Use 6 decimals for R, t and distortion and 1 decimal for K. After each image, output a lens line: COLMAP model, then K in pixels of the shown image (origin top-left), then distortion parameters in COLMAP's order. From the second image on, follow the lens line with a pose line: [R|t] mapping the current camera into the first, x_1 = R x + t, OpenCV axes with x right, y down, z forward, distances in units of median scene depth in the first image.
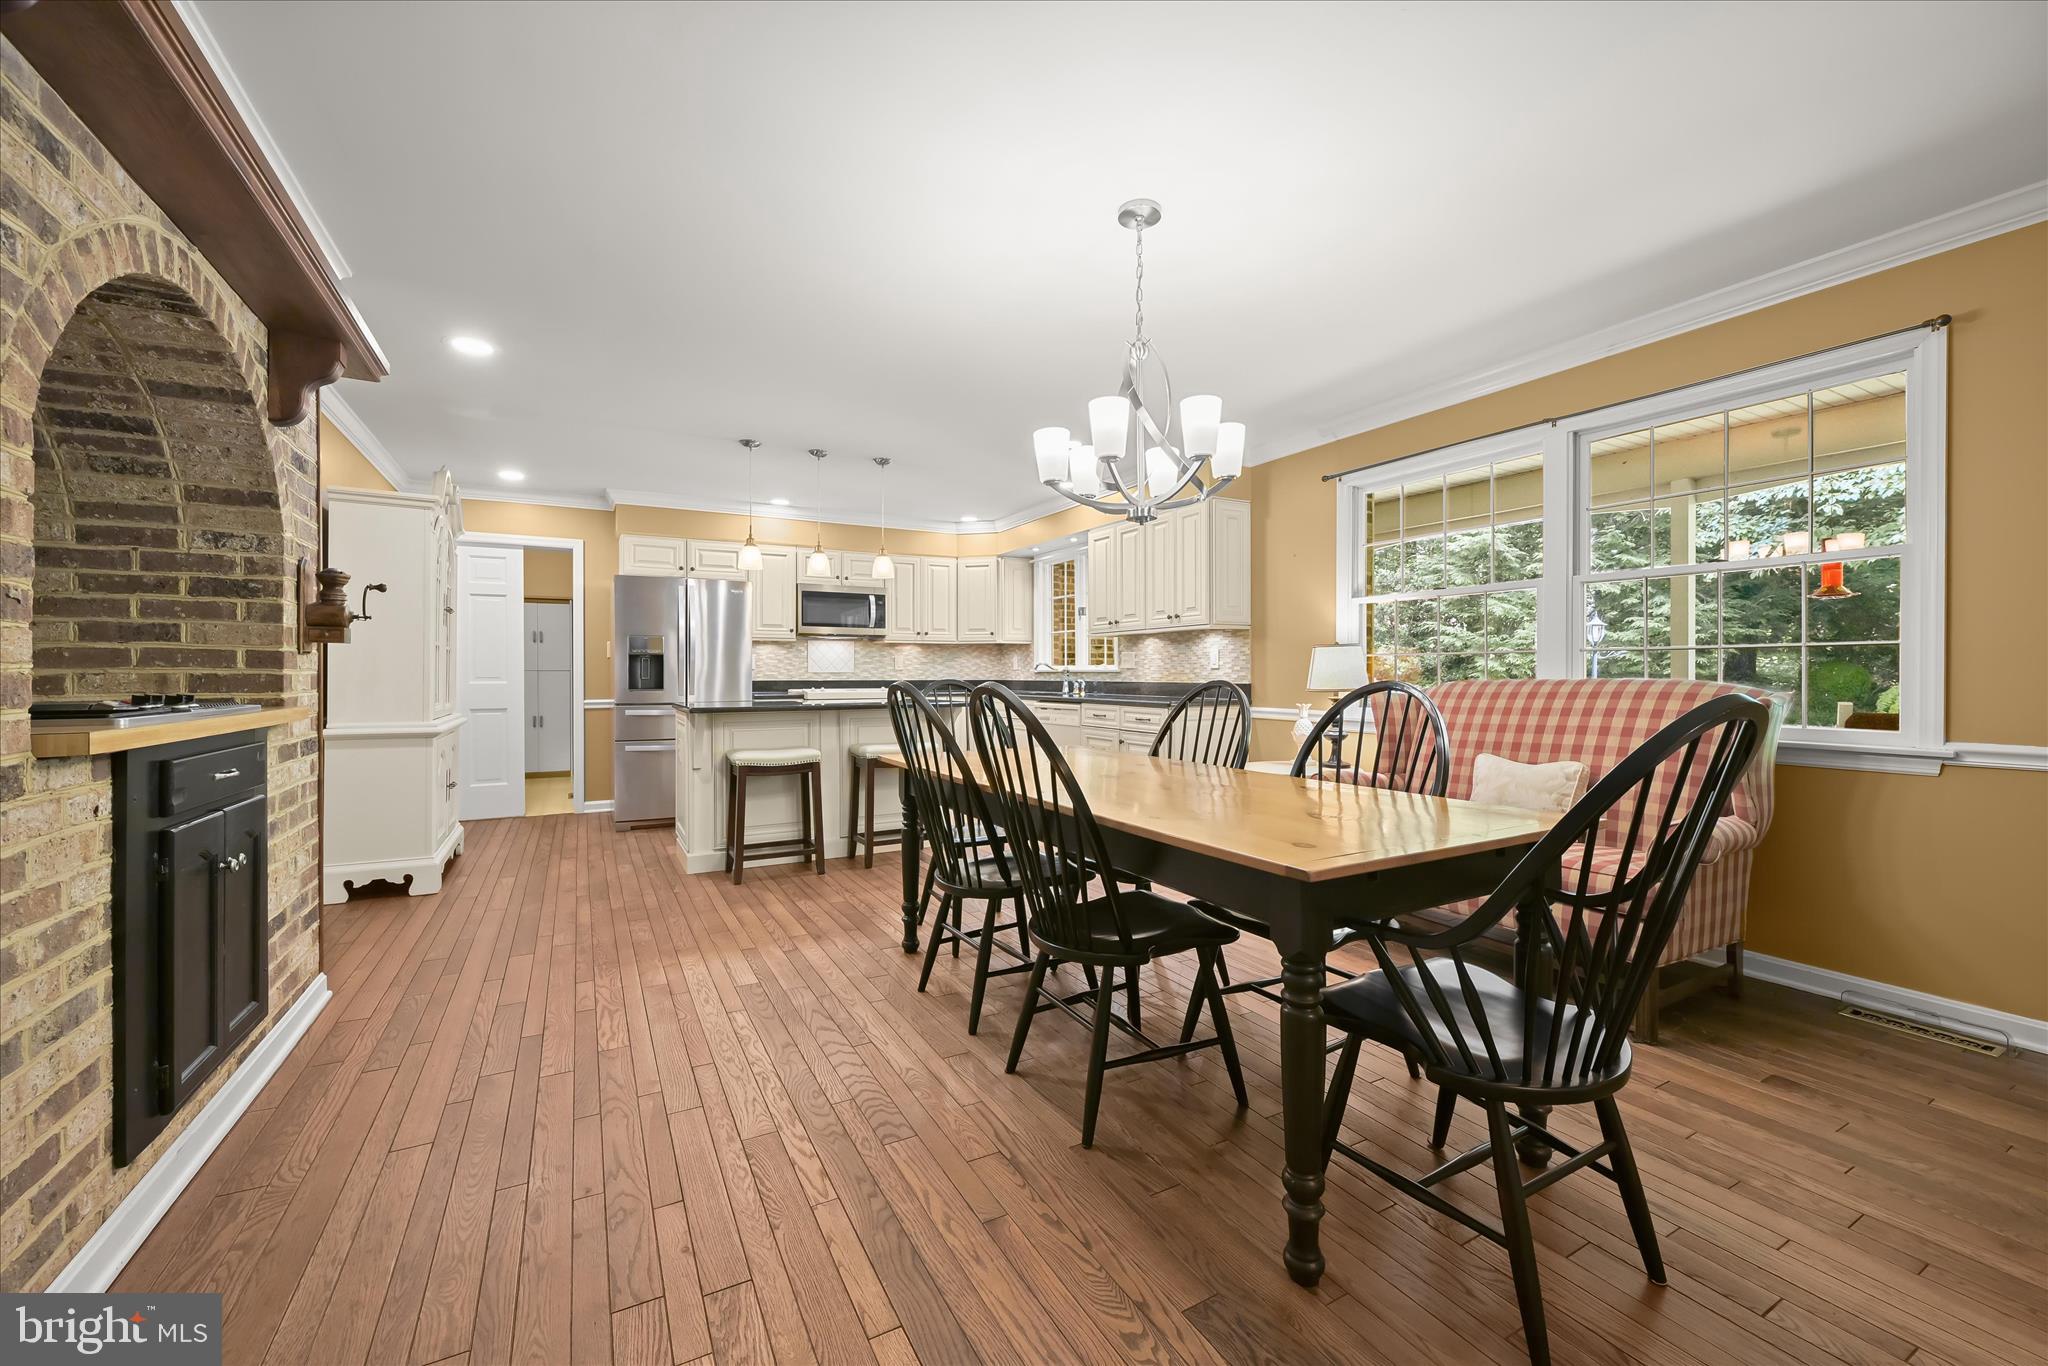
lens RADIAL K [[808.5, 0, 1023.1], [0, 808.5, 679.4], [0, 0, 1]] dist [-0.002989, -0.000054]
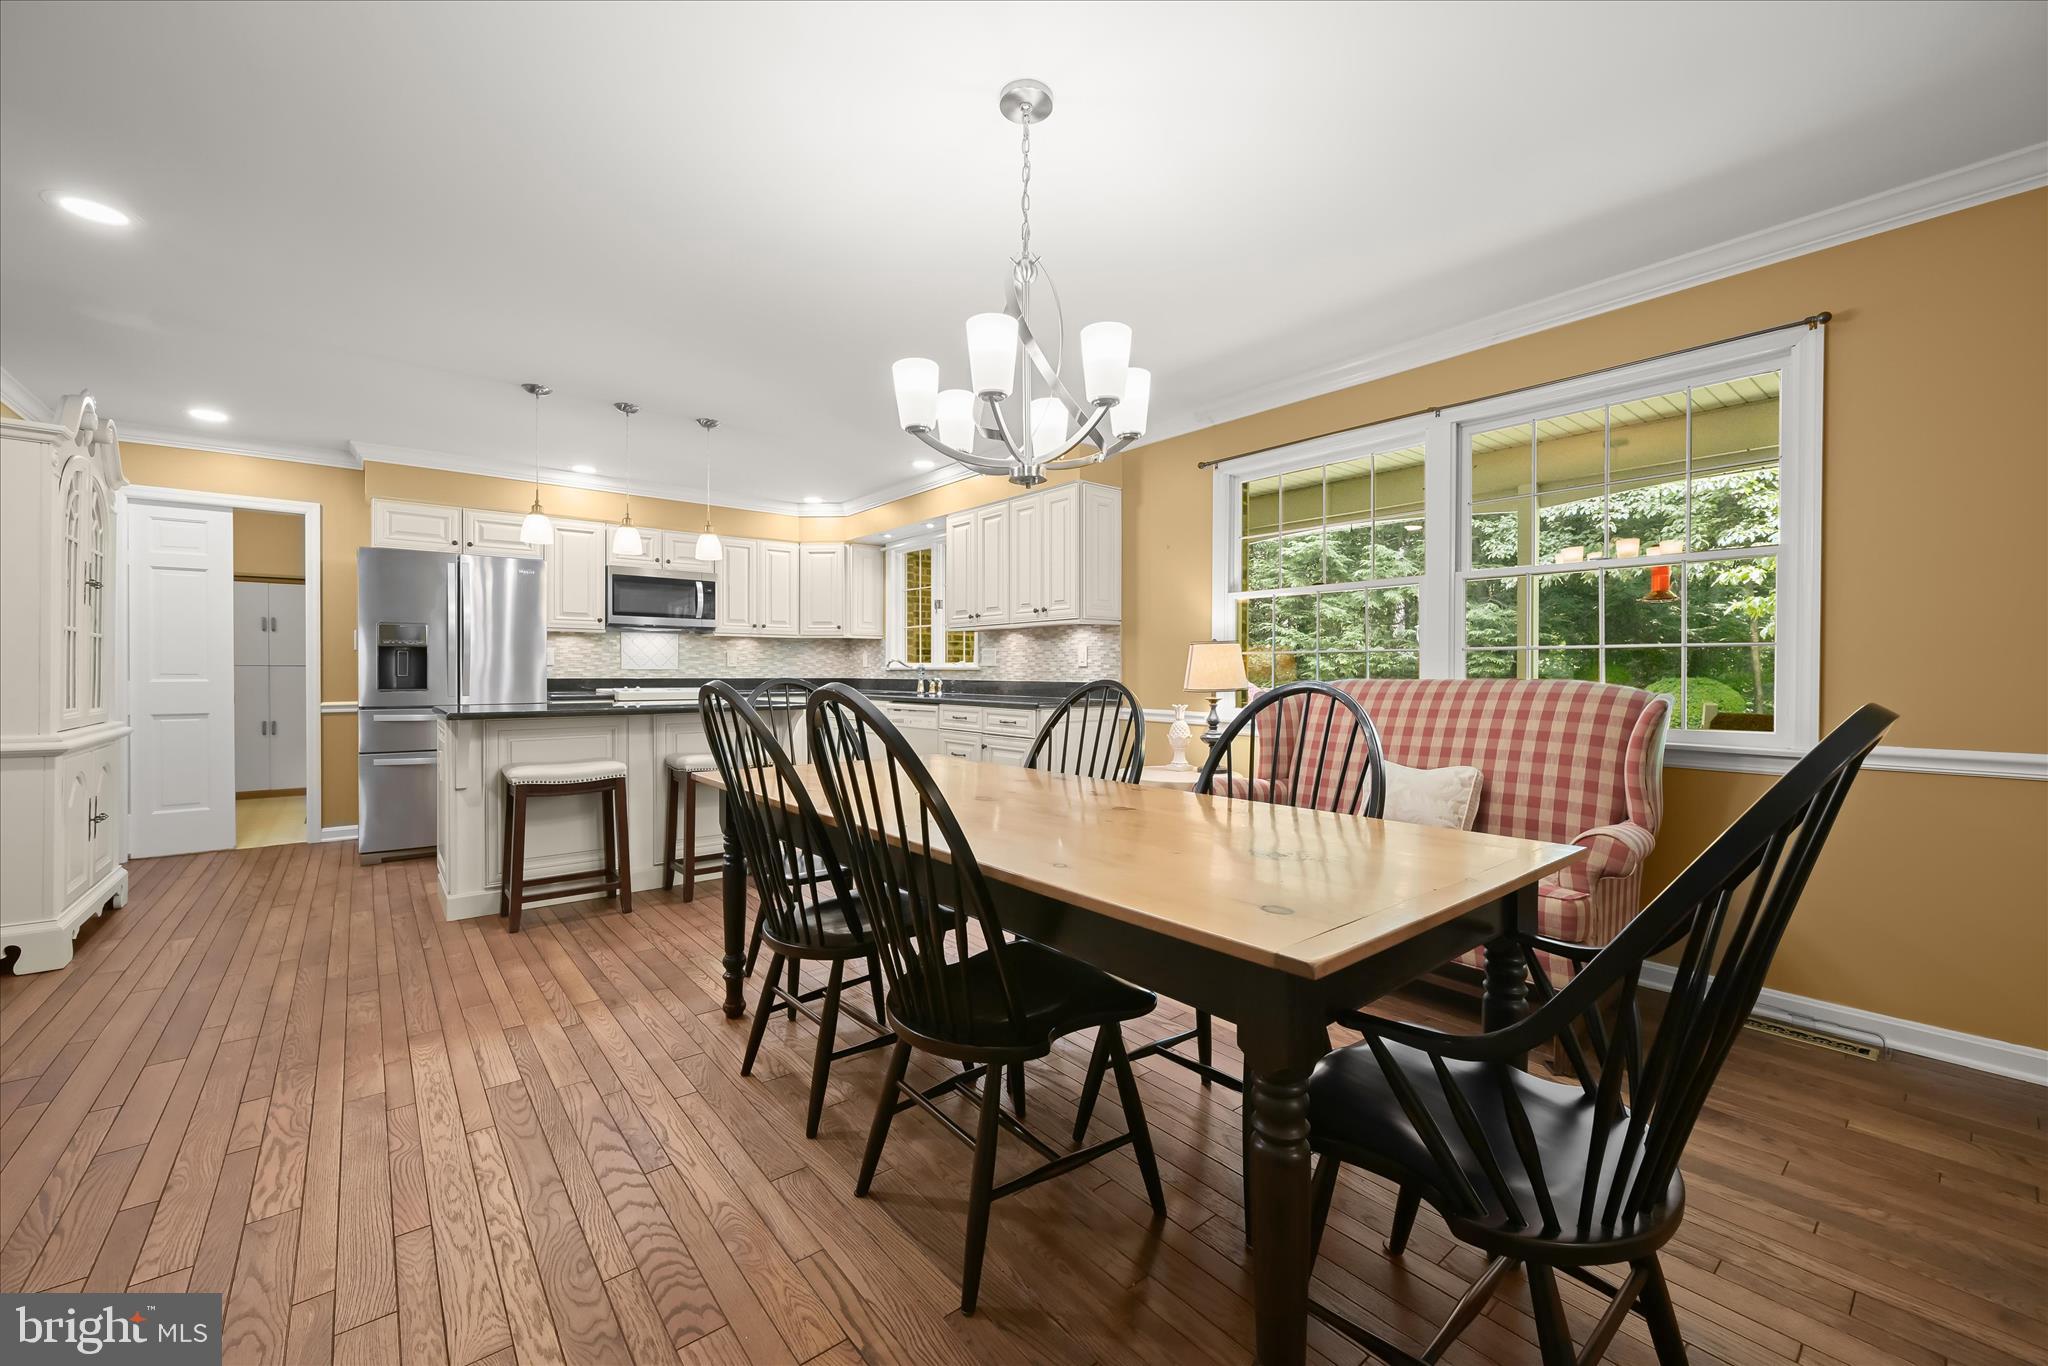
lens RADIAL K [[808.5, 0, 1023.1], [0, 808.5, 679.4], [0, 0, 1]] dist [-0.002989, -0.000054]
pose [[0.982890, 0.001526, 0.184186, -0.004057], [-0.002017, 0.999995, 0.002480, -0.001098], [-0.184181, -0.002809, 0.982888, 0.126653]]
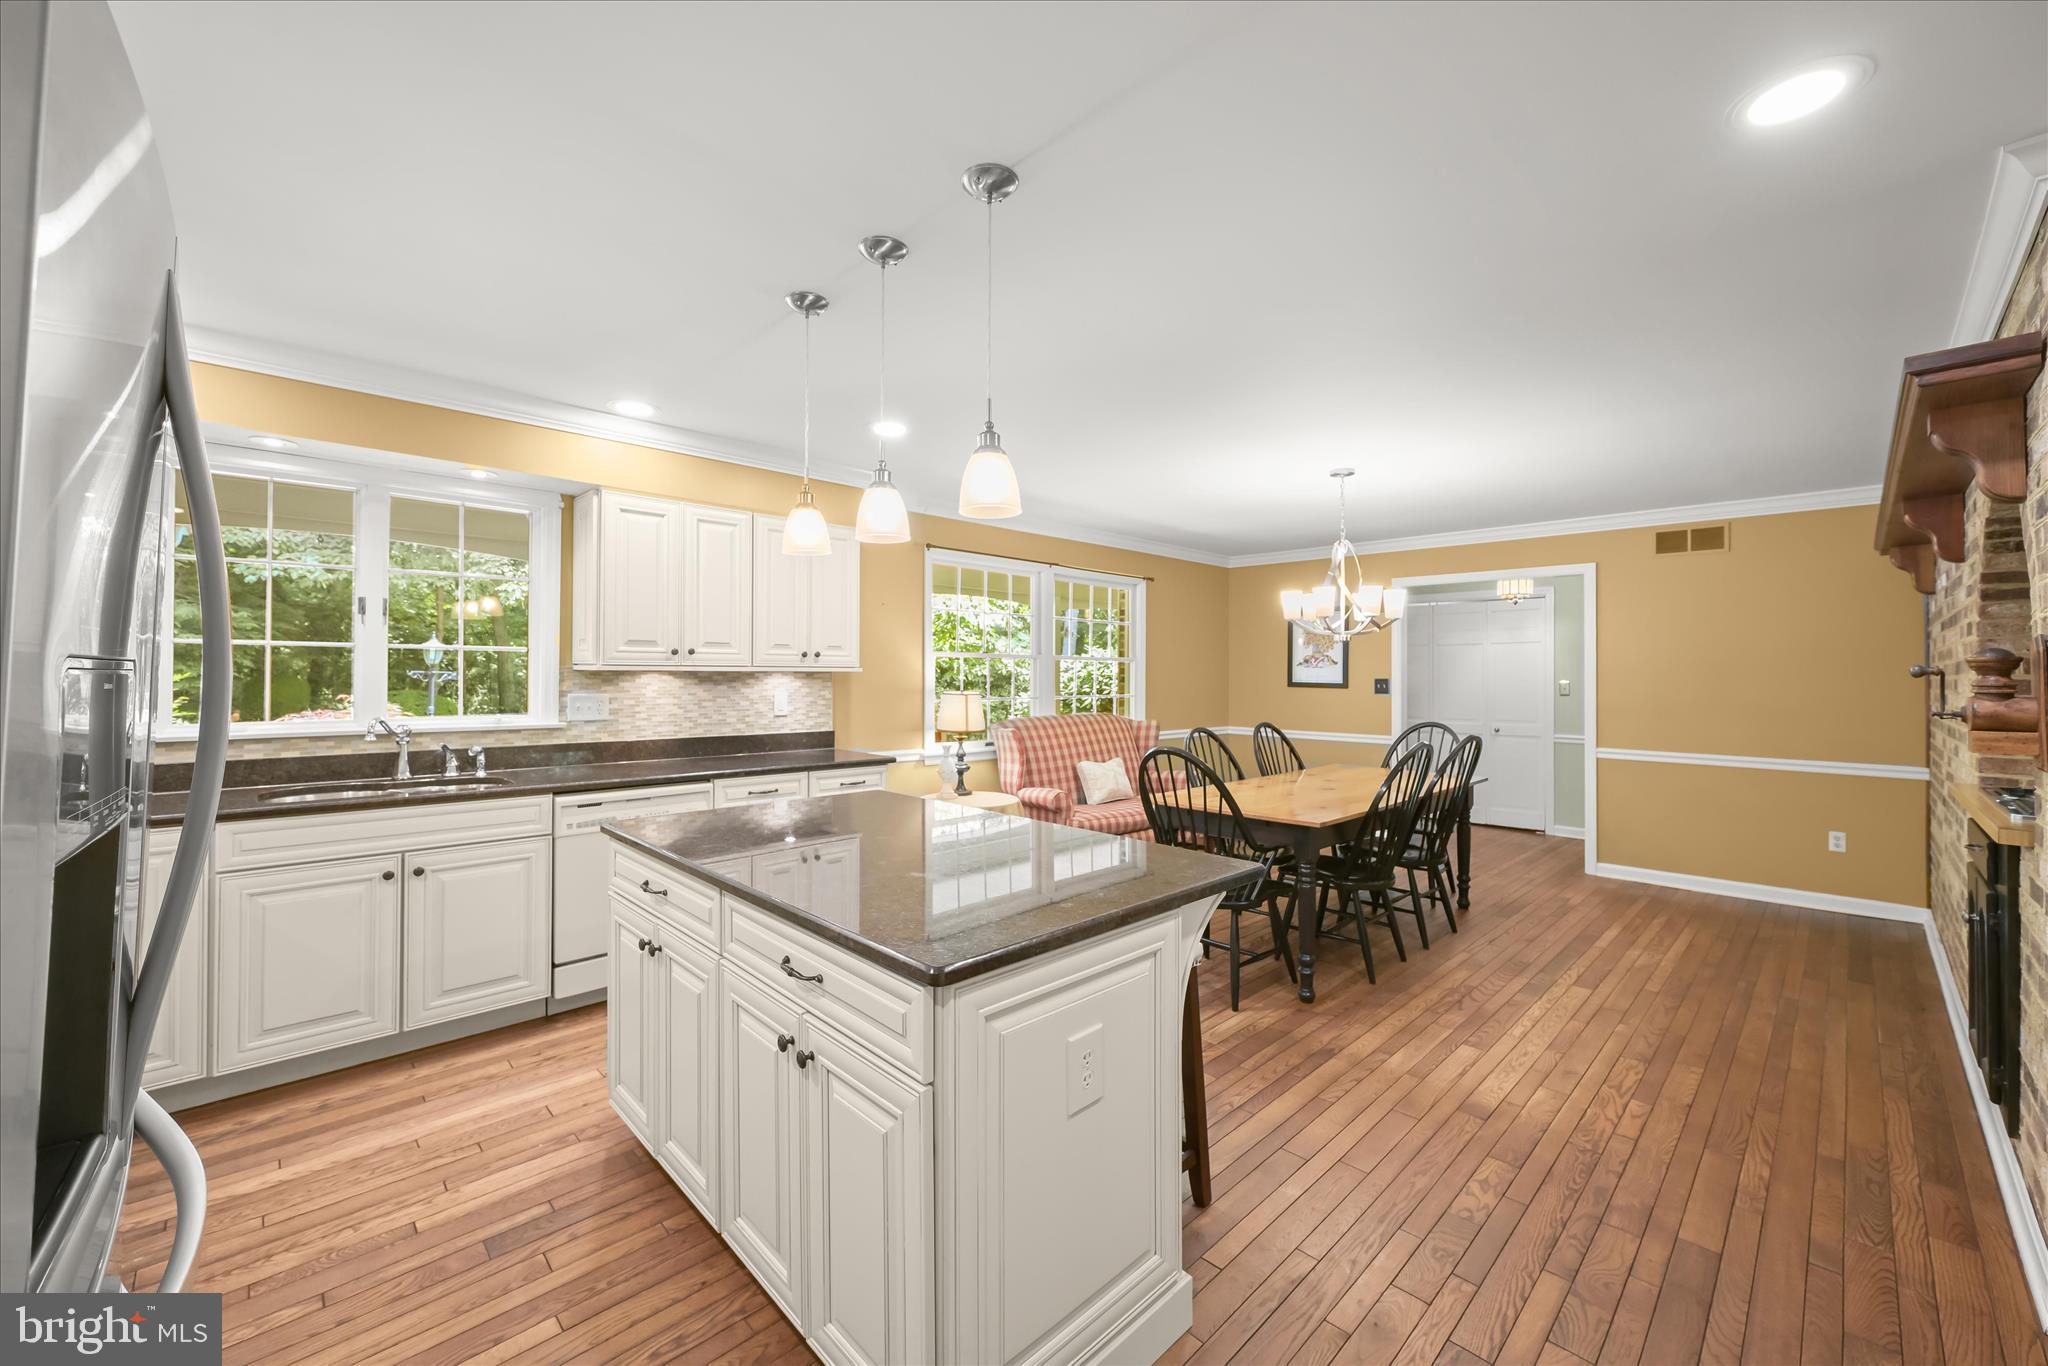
lens RADIAL K [[809.1, 0, 1026.9], [0, 809.1, 663.2], [0, 0, 1]] dist [-0.001193, -0.000350]
pose [[-0.269173, 0.011768, 0.963020, -0.868339], [0.000877, 0.999928, -0.011974, -0.077841], [-0.963091, -0.002378, -0.269164, 1.332942]]
